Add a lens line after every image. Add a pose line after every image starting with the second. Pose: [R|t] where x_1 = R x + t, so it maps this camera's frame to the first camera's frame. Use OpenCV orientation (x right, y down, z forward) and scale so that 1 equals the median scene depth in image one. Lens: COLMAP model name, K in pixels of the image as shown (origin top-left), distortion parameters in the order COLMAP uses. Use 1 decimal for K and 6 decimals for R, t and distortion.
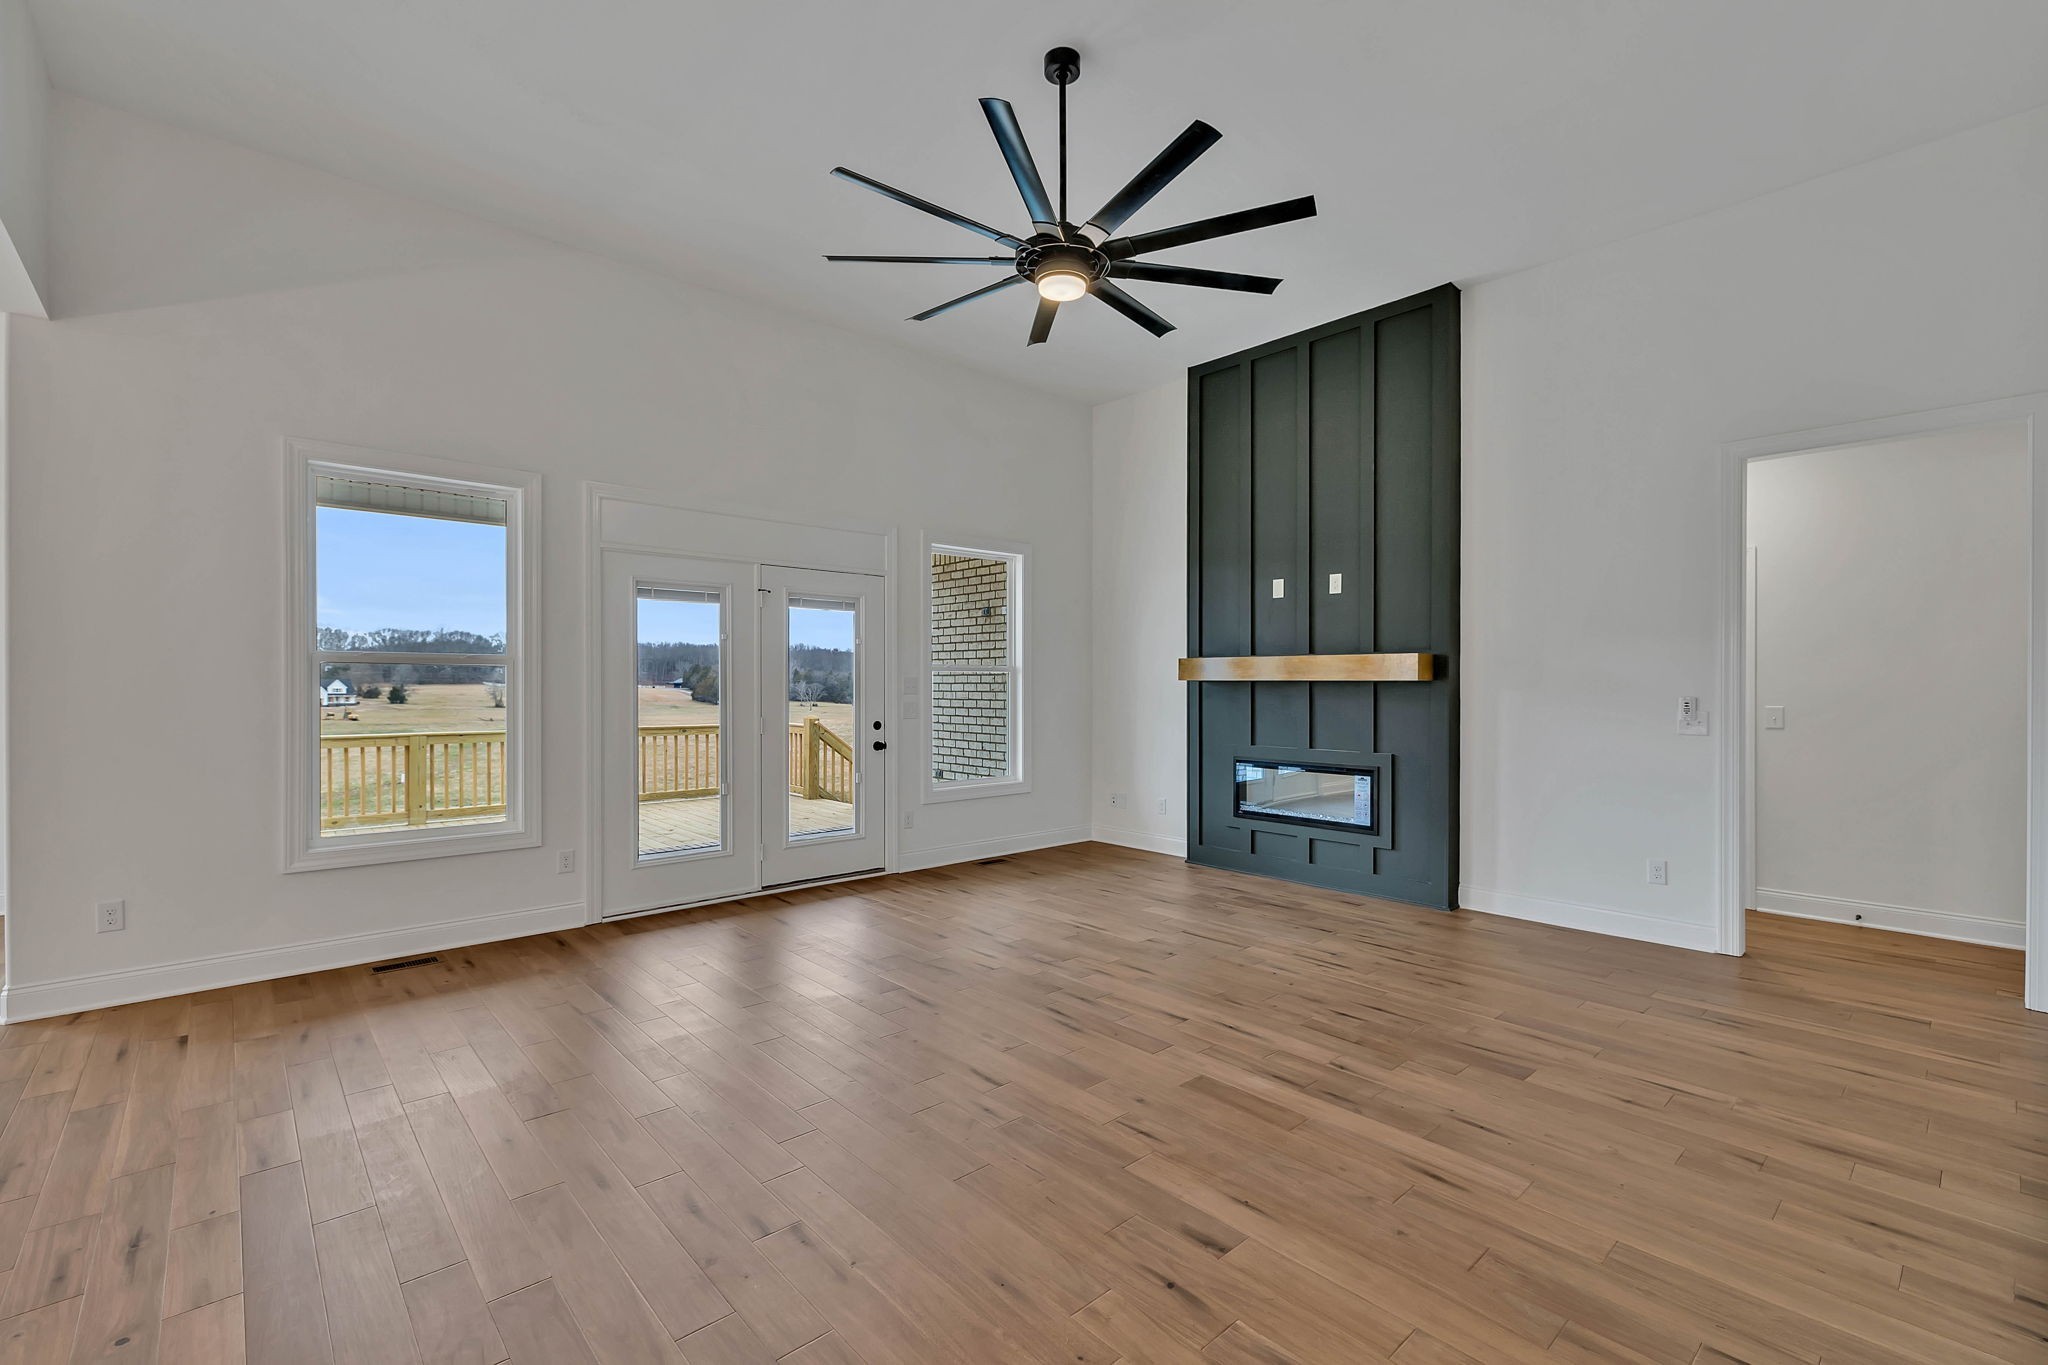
lens RADIAL K [[938.0, 0, 1024.0], [0, 938.0, 682.5], [0, 0, 1]] dist [0.000074, 0.000082]
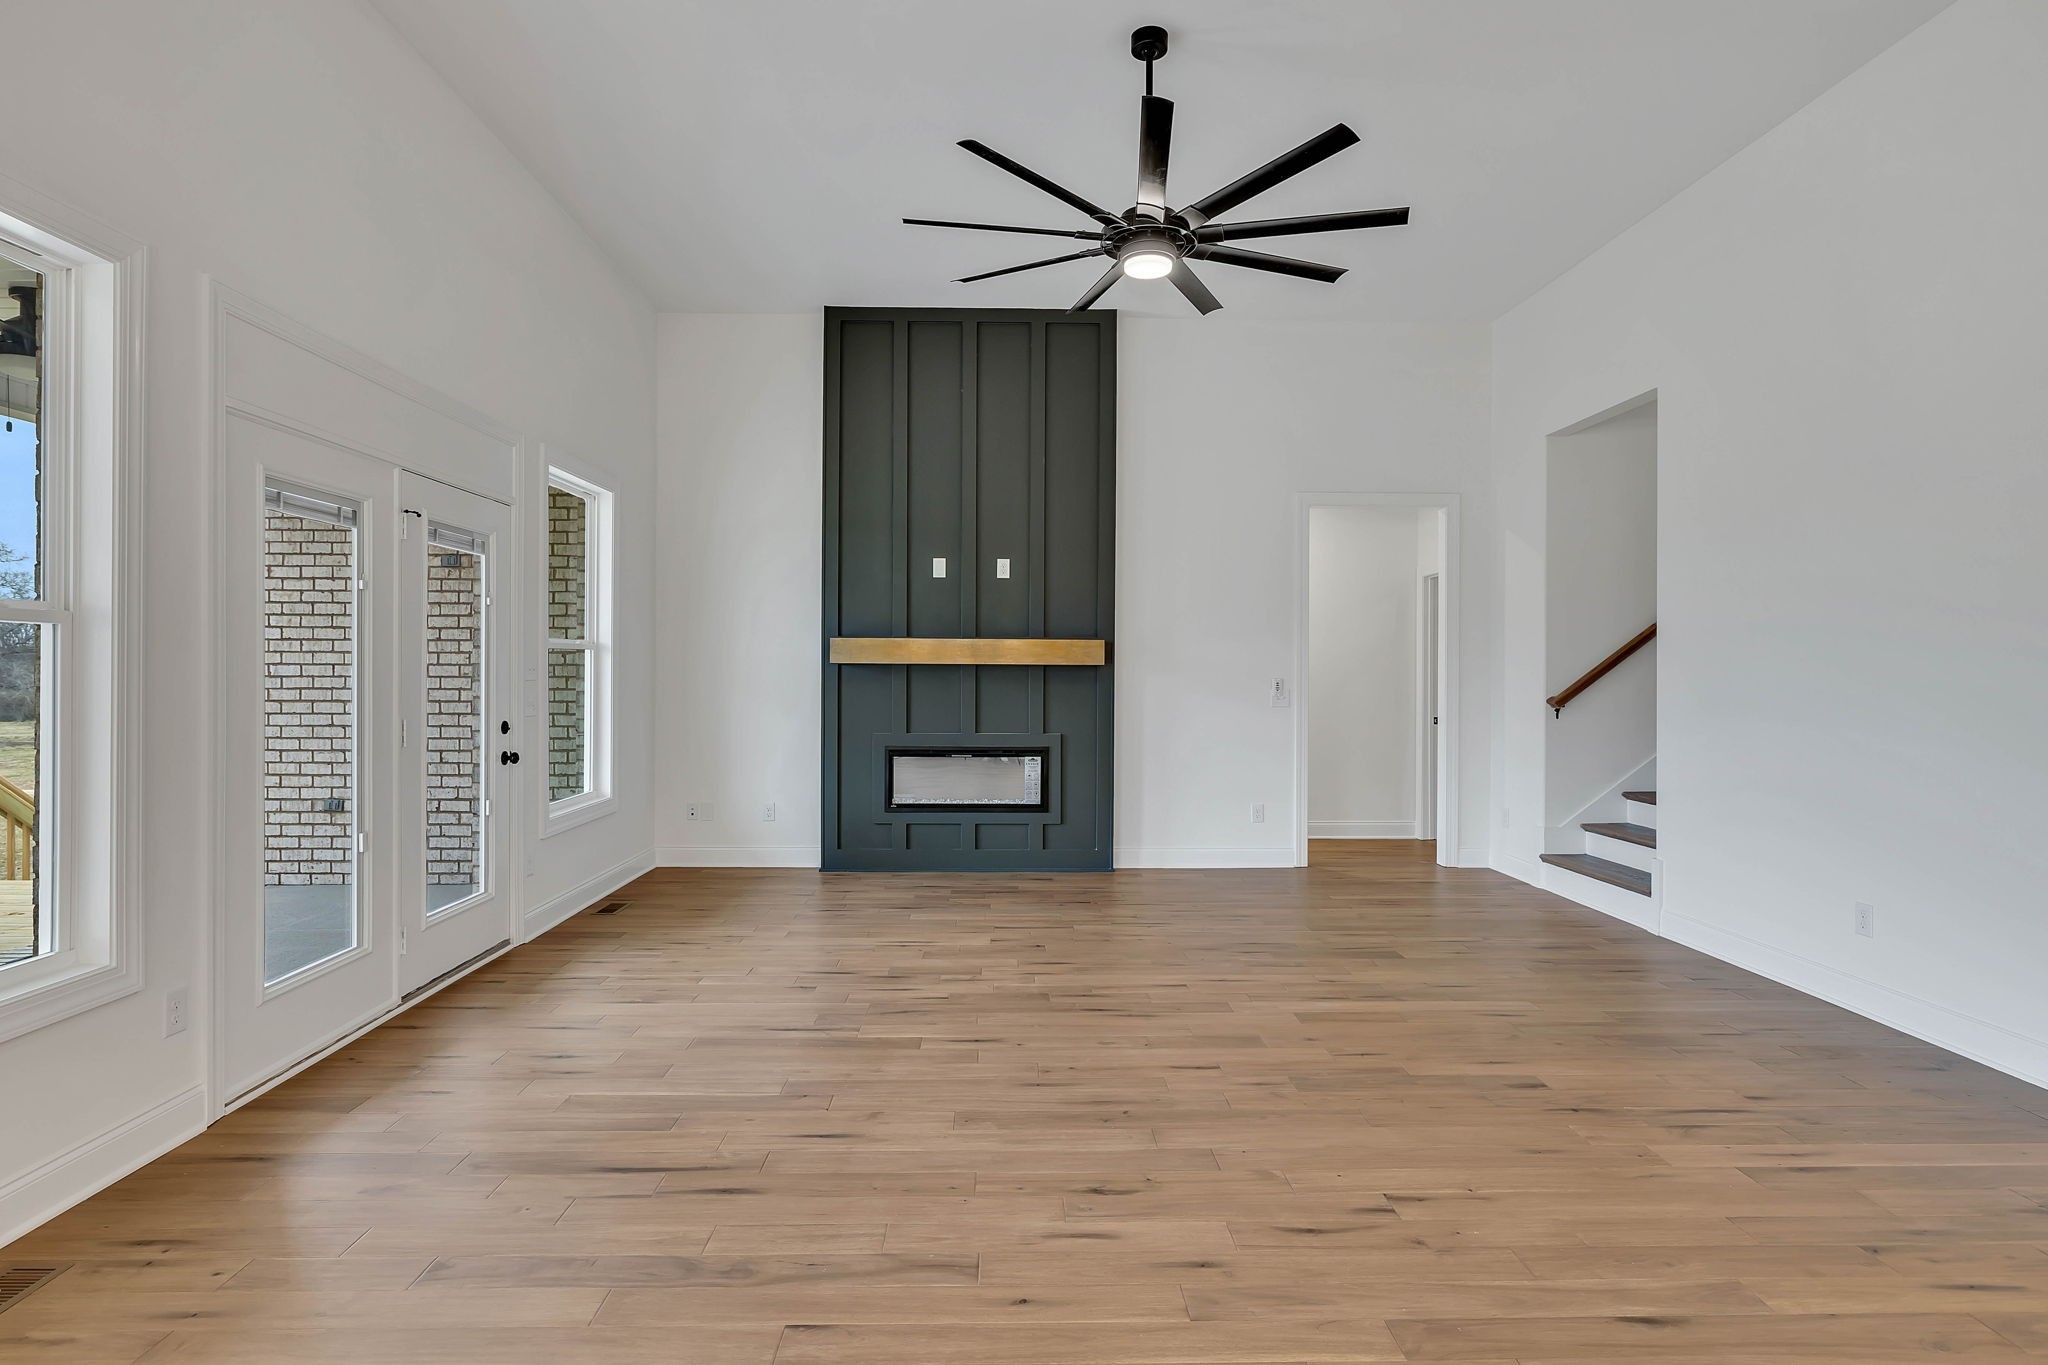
lens RADIAL K [[1128.3, 0, 1025.3], [0, 1128.3, 662.7], [0, 0, 1]] dist [0.000141, 0.000270]
pose [[0.619357, 0.006690, 0.785081, -0.625023], [-0.004053, 0.999978, -0.005324, 0.002576], [-0.785099, 0.000115, 0.619370, 0.235772]]
